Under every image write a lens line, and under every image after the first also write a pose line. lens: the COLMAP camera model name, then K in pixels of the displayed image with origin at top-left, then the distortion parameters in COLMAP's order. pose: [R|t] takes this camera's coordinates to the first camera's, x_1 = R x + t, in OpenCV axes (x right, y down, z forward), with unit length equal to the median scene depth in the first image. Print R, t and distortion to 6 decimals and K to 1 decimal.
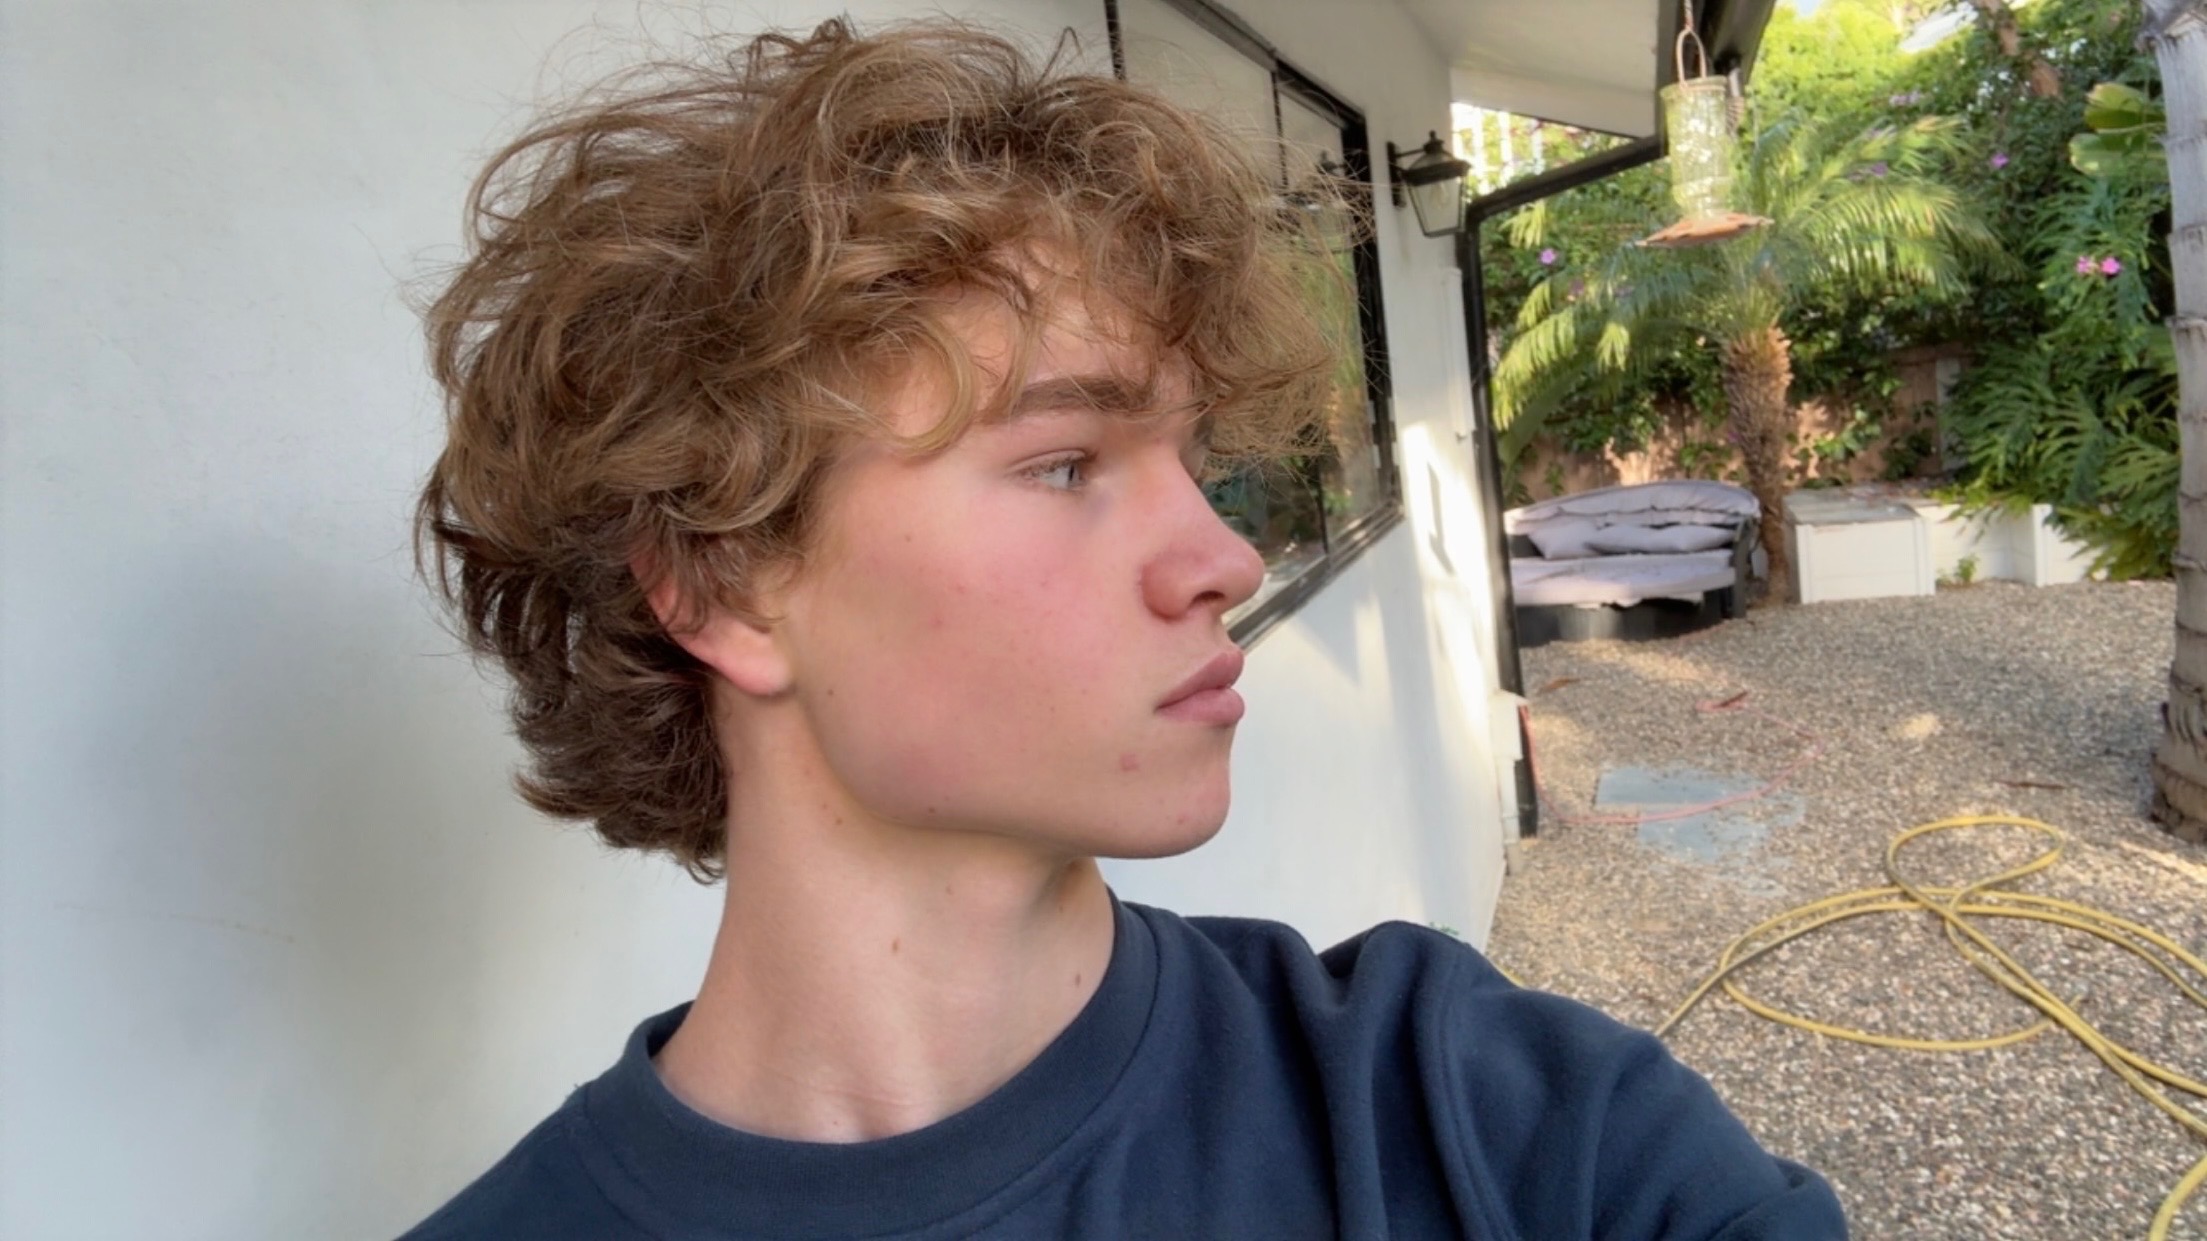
lens RADIAL K [[1459.6, 0, 1103.5], [0, 1459.6, 620.5], [0, 0, 1]] dist [0.051542, -0.082411]
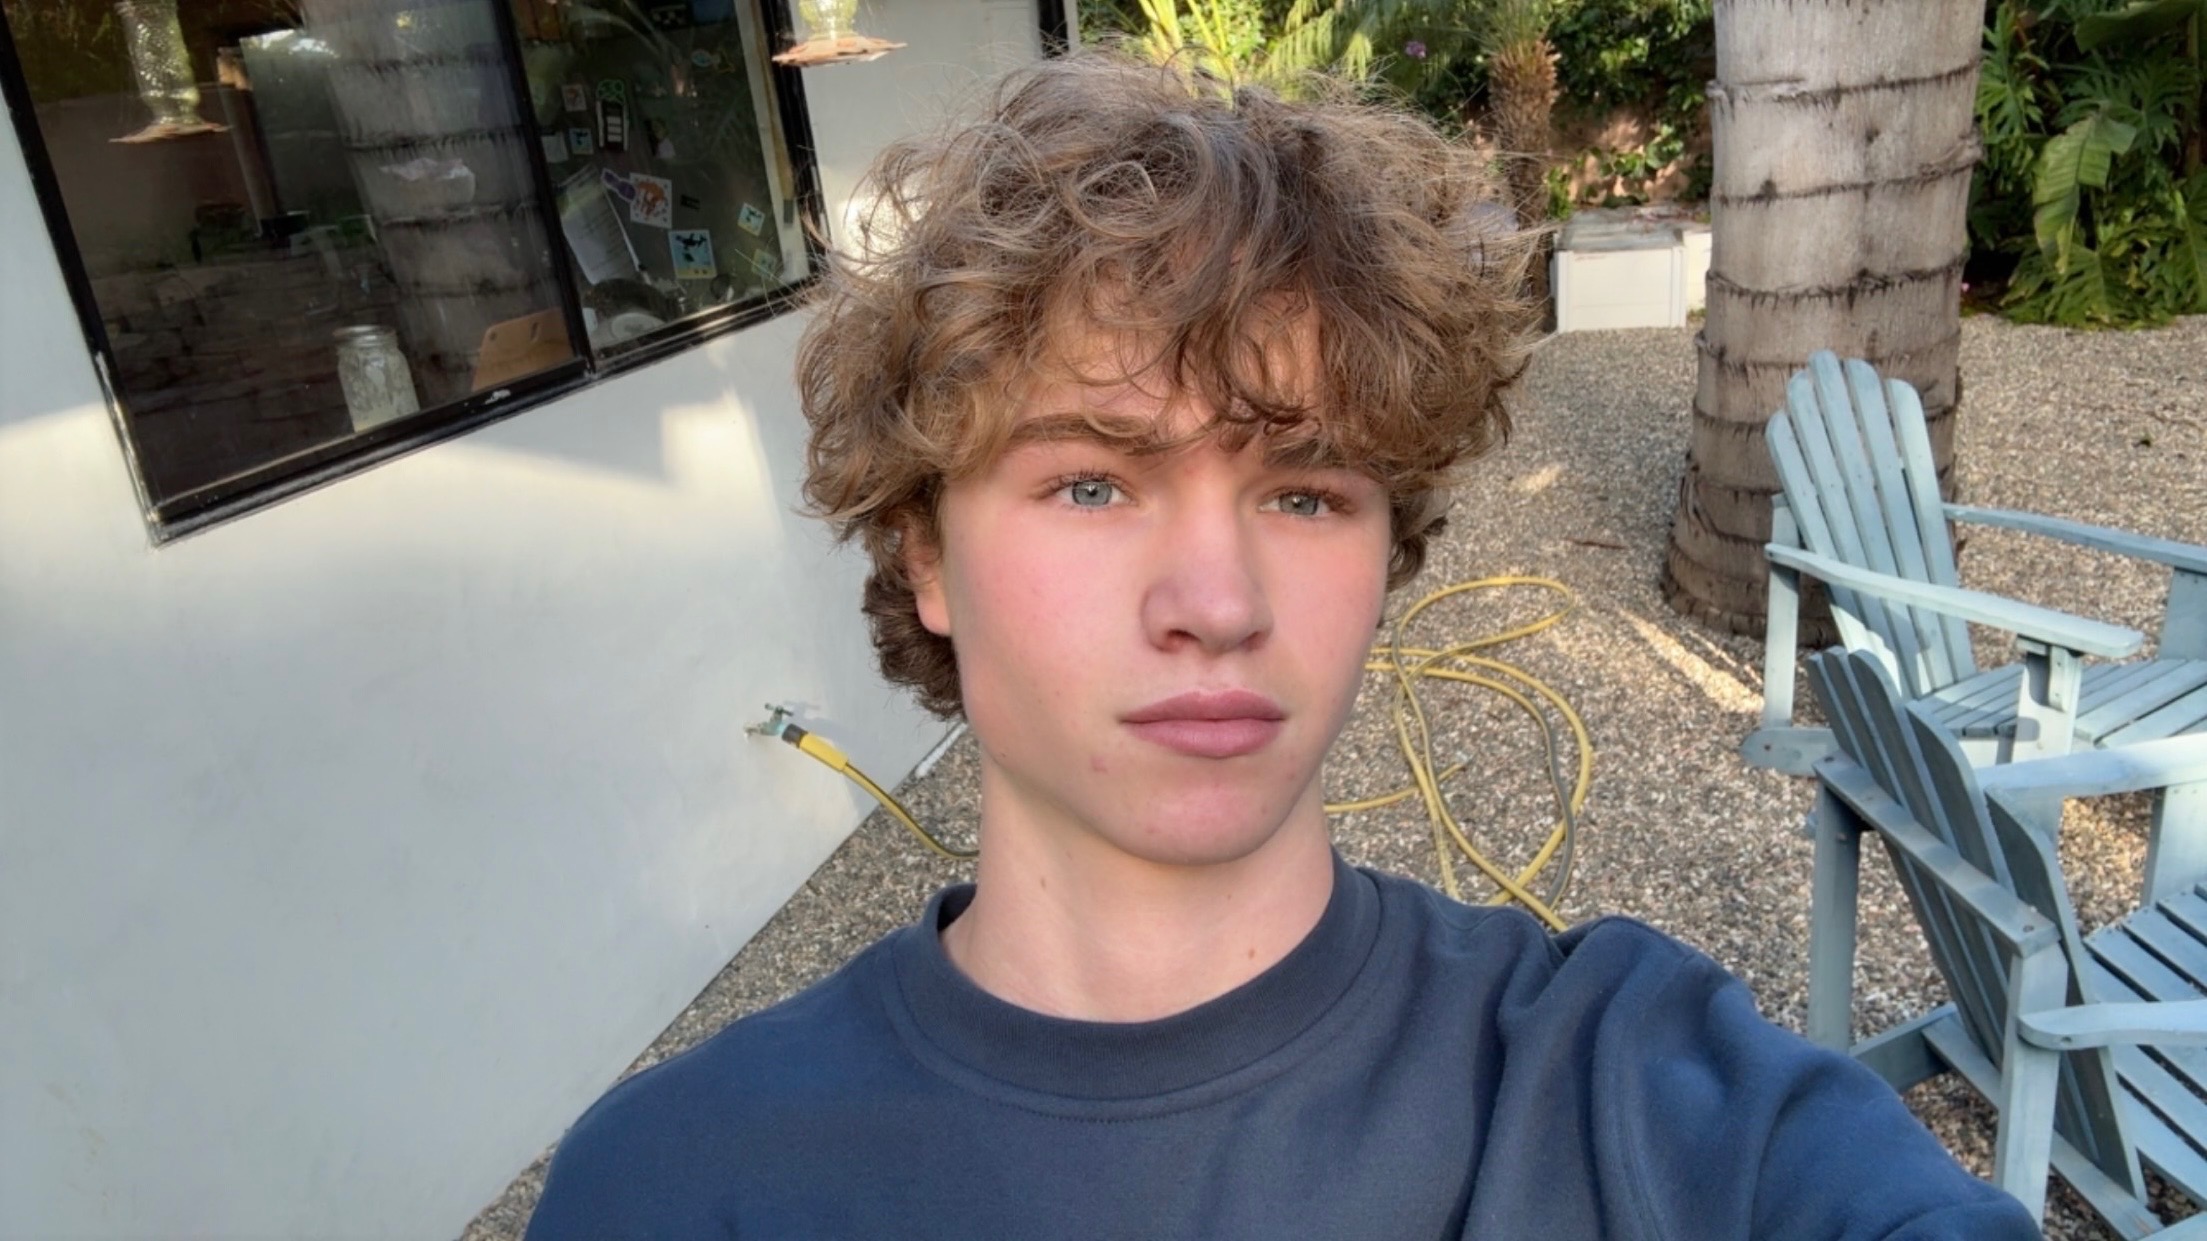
lens RADIAL K [[1459.6, 0, 1103.5], [0, 1459.6, 620.5], [0, 0, 1]] dist [0.051542, -0.082411]
pose [[0.999049, 0.020486, 0.038489, 0.241247], [-0.028365, 0.975783, 0.216895, -0.050639], [-0.033113, -0.217780, 0.975436, -0.015535]]
